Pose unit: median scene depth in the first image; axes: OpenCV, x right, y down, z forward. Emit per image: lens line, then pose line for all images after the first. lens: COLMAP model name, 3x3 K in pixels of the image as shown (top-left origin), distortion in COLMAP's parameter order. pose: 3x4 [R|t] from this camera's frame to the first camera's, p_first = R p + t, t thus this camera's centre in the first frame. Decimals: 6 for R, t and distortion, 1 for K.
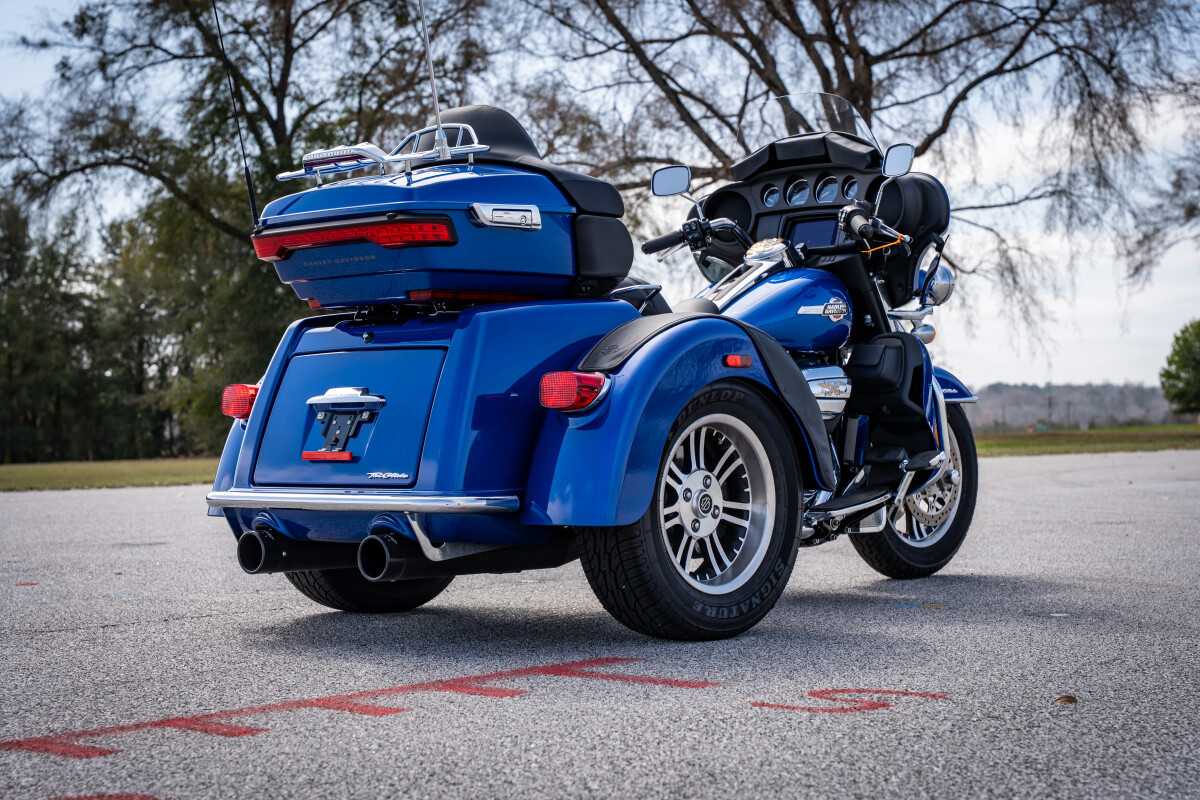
lens RADIAL K [[2210.9, 0, 603.8], [0, 2210.9, 403.9], [0, 0, 1]] dist [0.070707, 0.000000]
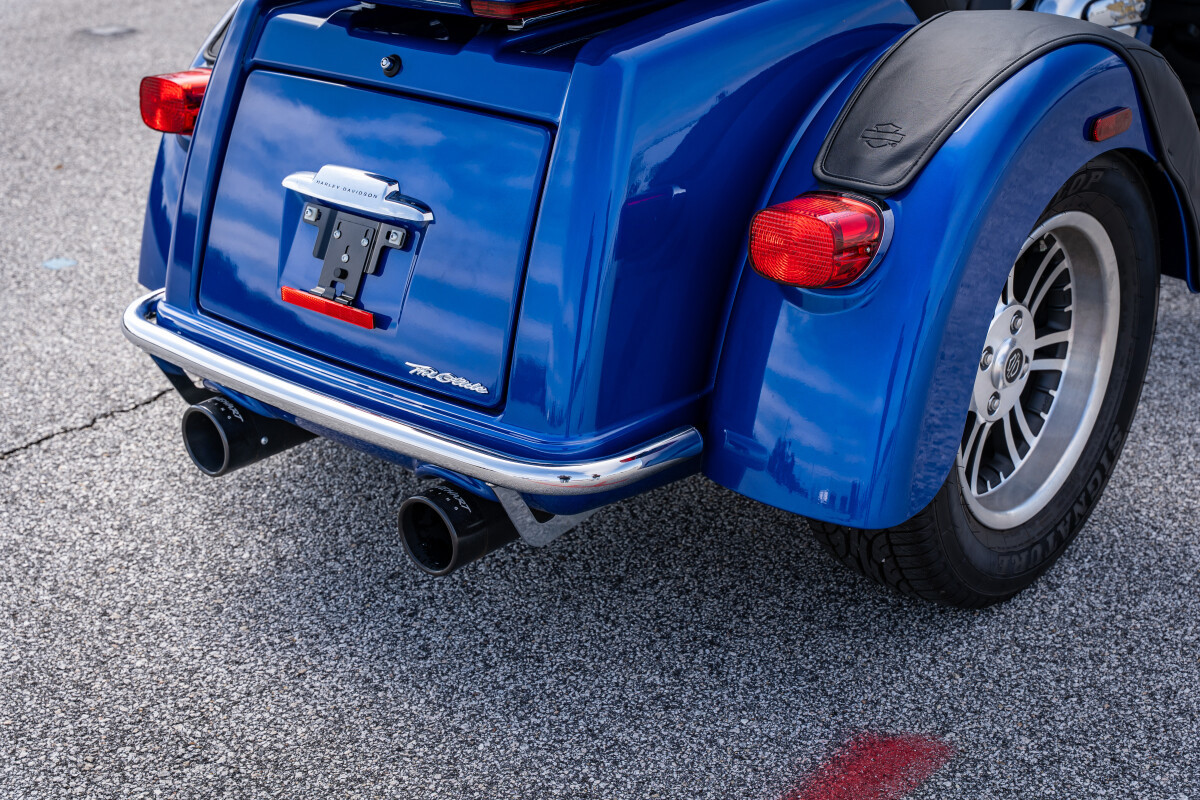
lens RADIAL K [[1774.8, 0, 595.0], [0, 1774.8, 397.7], [0, 0, 1]] dist [0.012499, 0.000000]
pose [[0.999735, -0.012245, 0.019478, -0.067489], [0.003429, 0.916462, 0.400107, -0.125484], [-0.022750, -0.399935, 0.916261, 0.583916]]
